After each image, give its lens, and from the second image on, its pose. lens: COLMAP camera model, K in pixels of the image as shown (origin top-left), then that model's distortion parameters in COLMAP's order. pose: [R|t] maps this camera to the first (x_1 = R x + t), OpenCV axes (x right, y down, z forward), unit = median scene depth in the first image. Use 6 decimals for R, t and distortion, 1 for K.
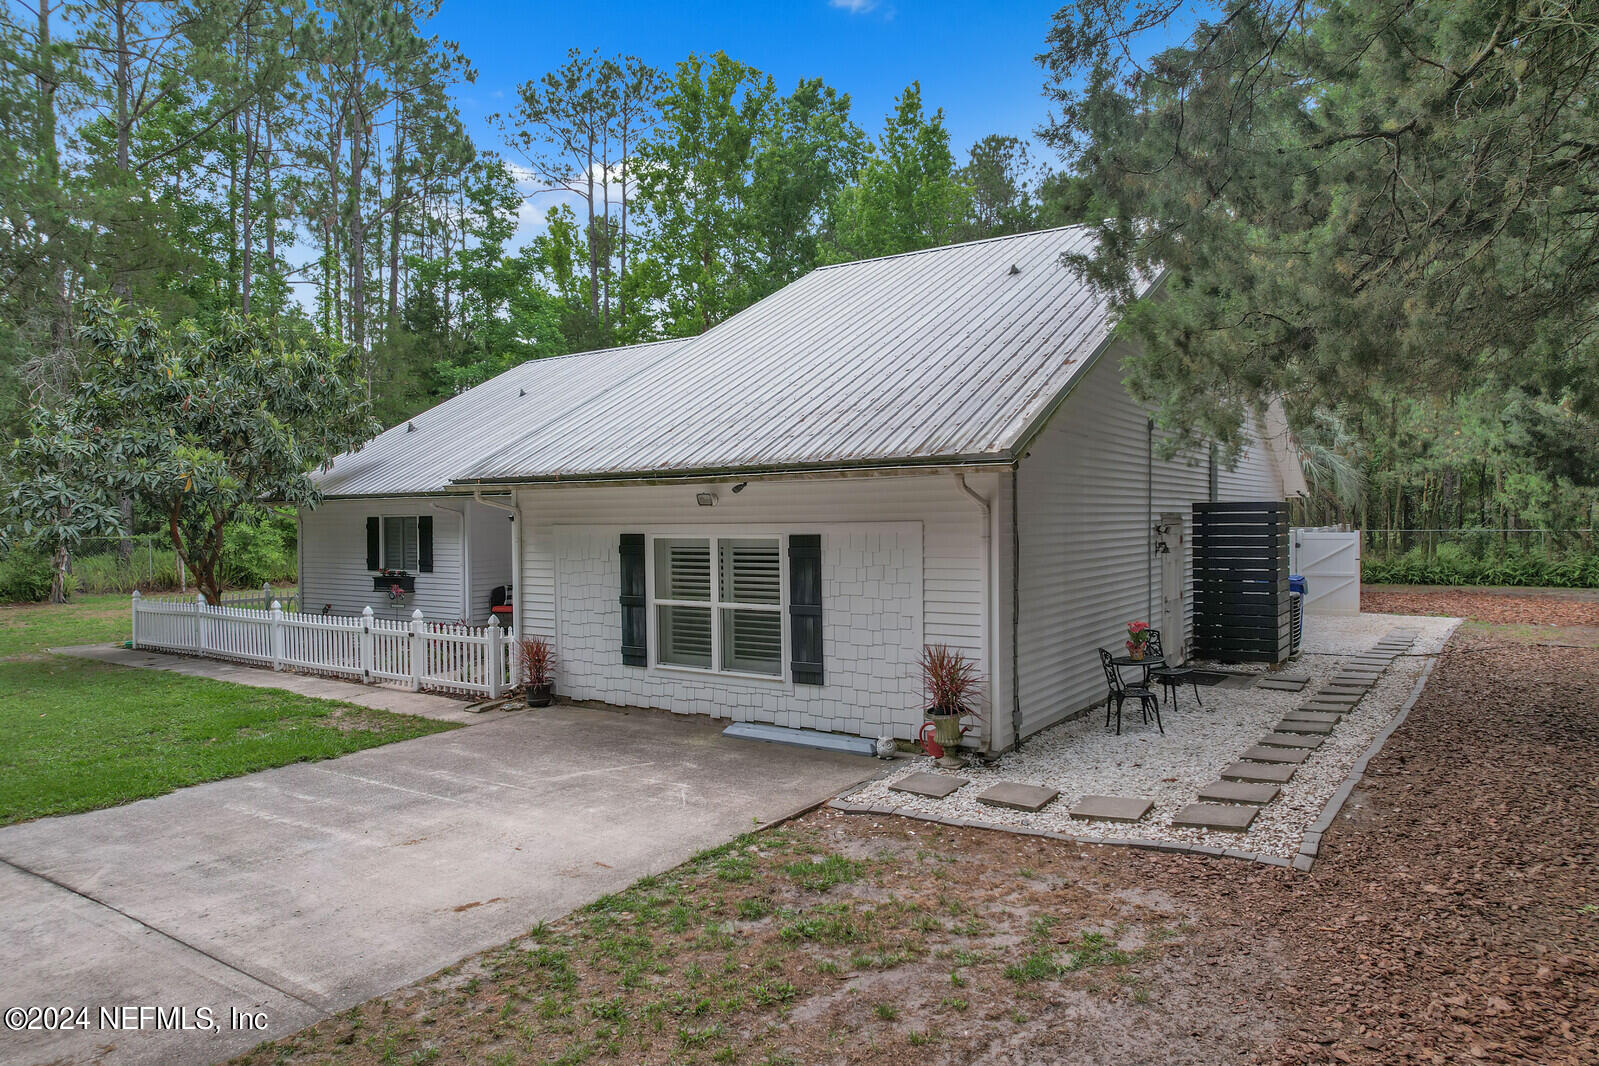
lens RADIAL K [[1017.4, 0, 800.3], [0, 1017.4, 527.4], [0, 0, 1]] dist [-0.009213, 0.003727]
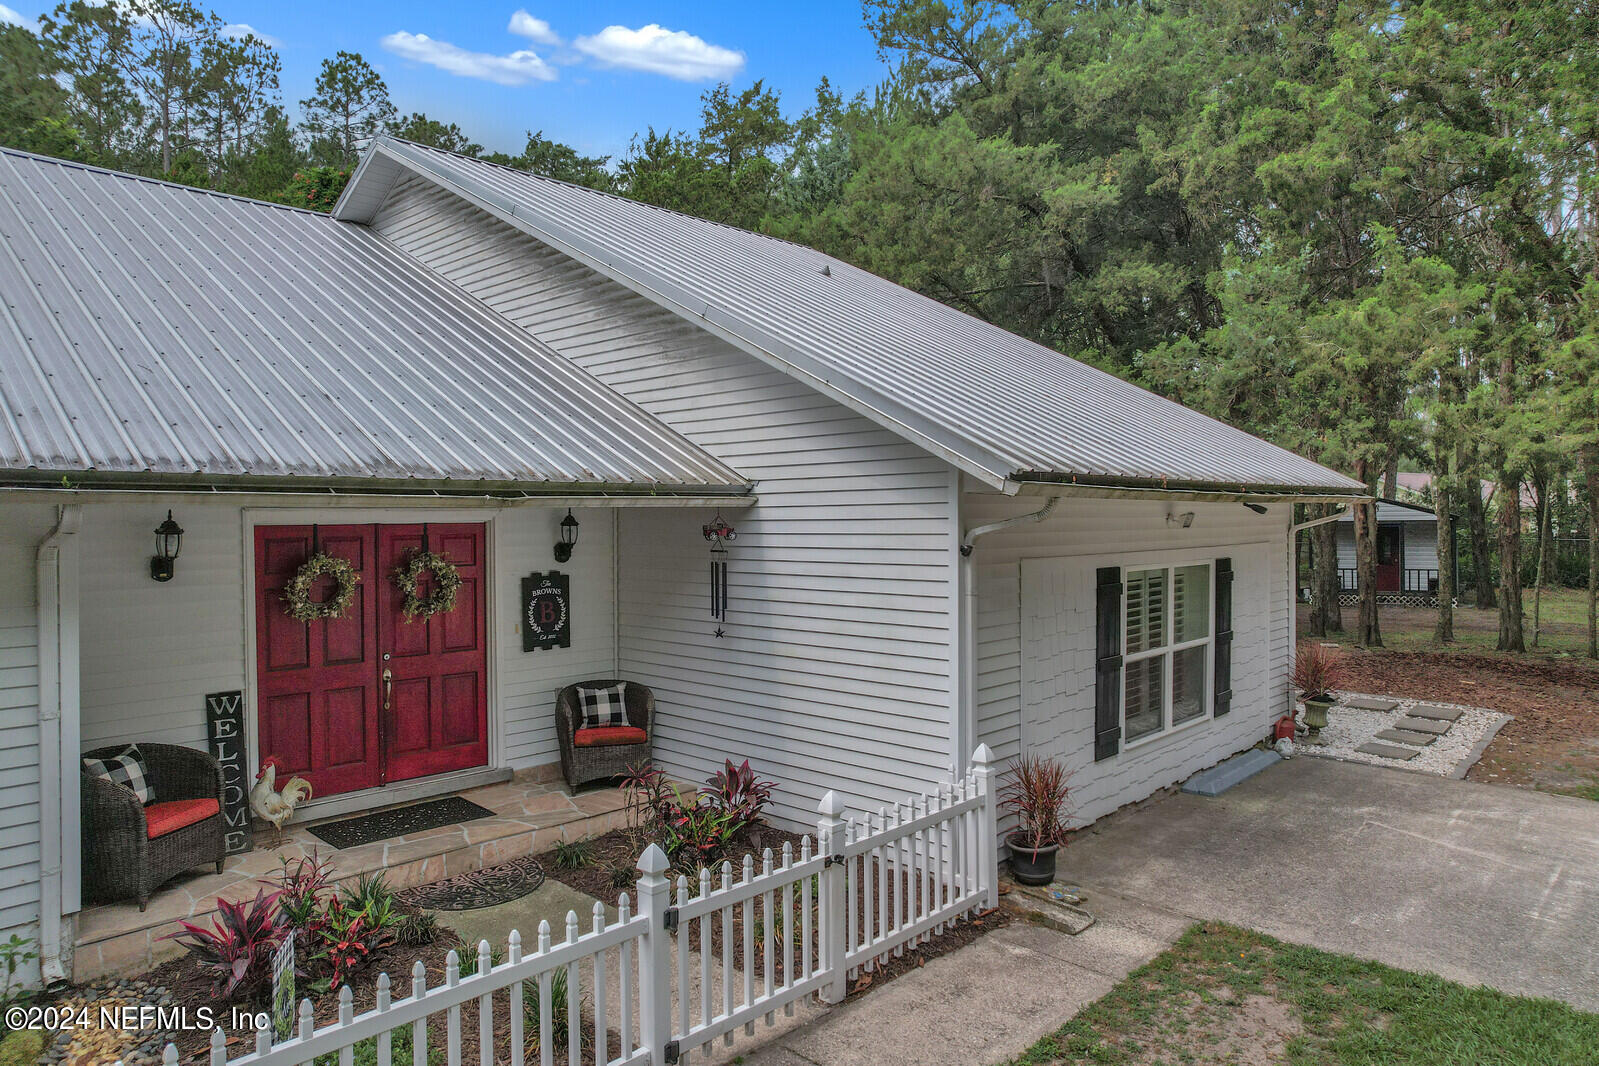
lens RADIAL K [[1017.4, 0, 800.7], [0, 1017.4, 534.8], [0, 0, 1]] dist [-0.009213, 0.003727]
pose [[0.153823, -0.008014, 0.988066, -0.939187], [0.011364, 0.999915, 0.006341, -0.024271], [-0.988033, 0.010253, 0.153901, 1.171859]]
